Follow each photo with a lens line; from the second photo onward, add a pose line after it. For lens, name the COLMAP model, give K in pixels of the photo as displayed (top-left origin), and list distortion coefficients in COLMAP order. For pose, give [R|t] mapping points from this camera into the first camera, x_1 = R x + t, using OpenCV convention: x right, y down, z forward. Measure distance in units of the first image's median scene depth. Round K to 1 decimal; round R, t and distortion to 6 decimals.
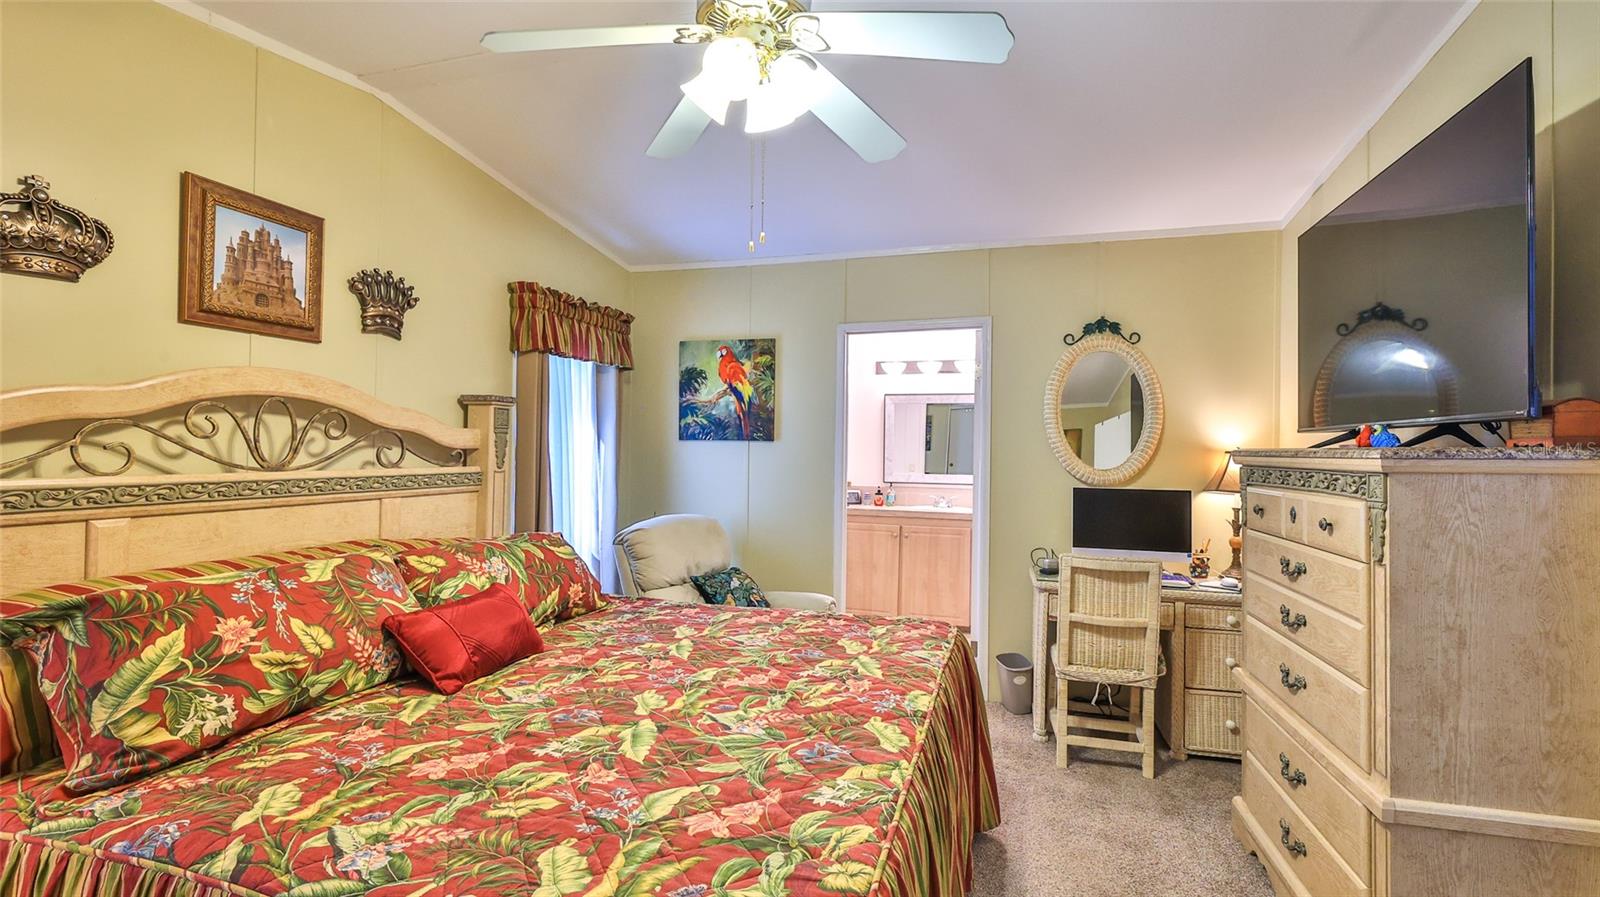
lens RADIAL K [[726.6, 0, 797.7], [0, 726.6, 430.4], [0, 0, 1]] dist [0.000104, 0.000140]
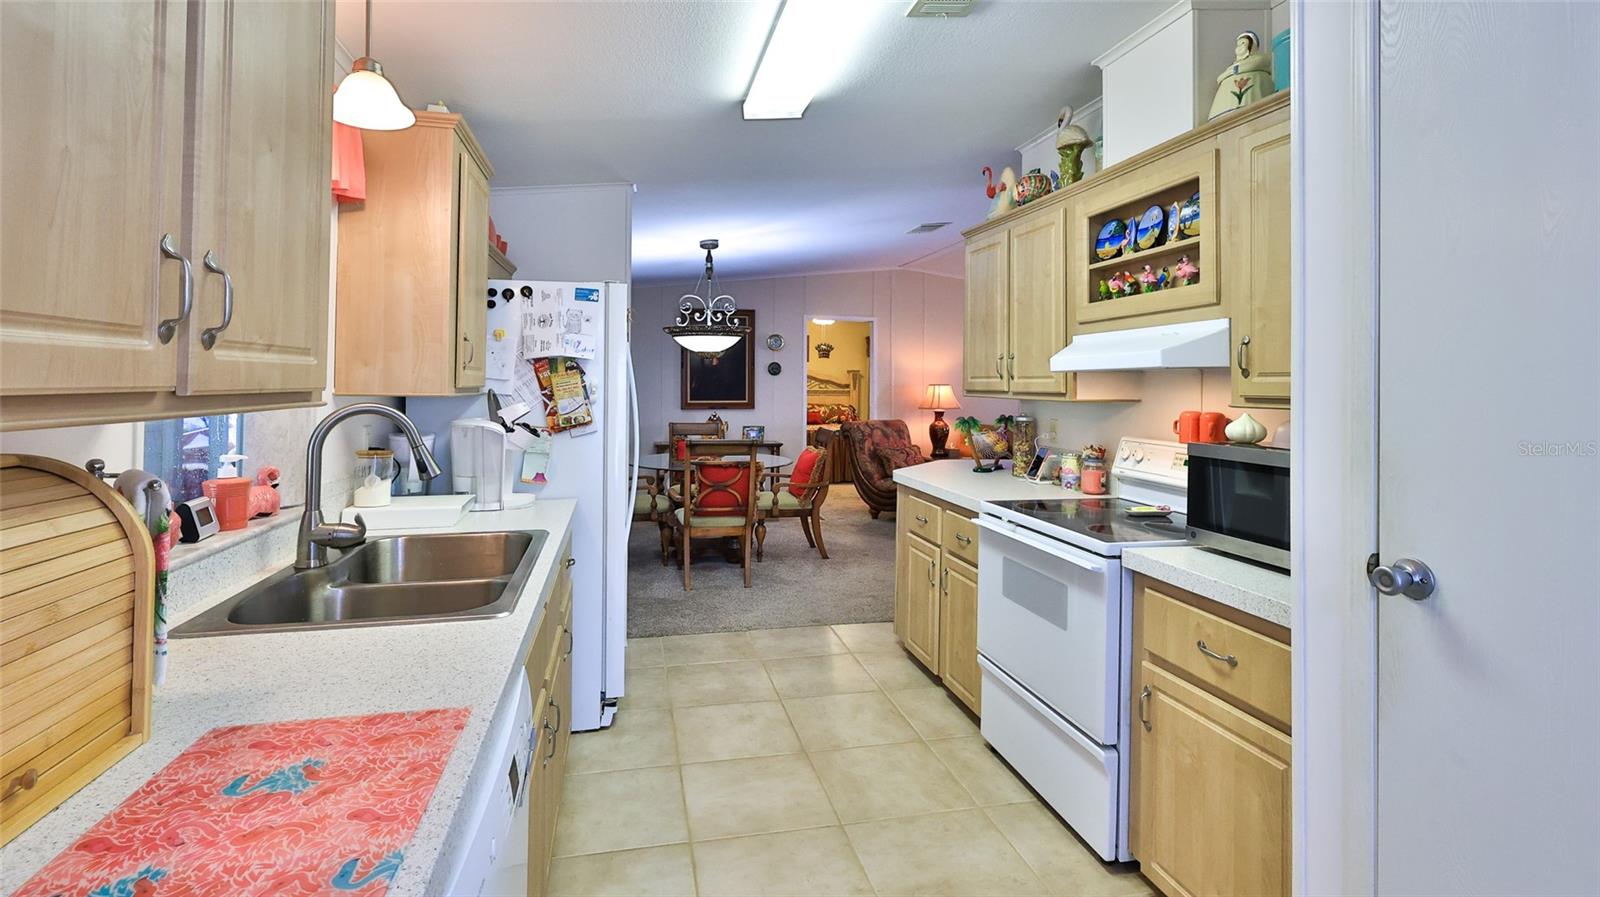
lens RADIAL K [[726.6, 0, 797.7], [0, 726.6, 430.4], [0, 0, 1]] dist [0.000104, 0.000140]
pose [[0.470447, 0.051700, -0.880912, 4.095728], [0.016533, 0.997591, 0.067377, 0.006260], [0.882273, -0.046262, 0.468459, -1.515527]]
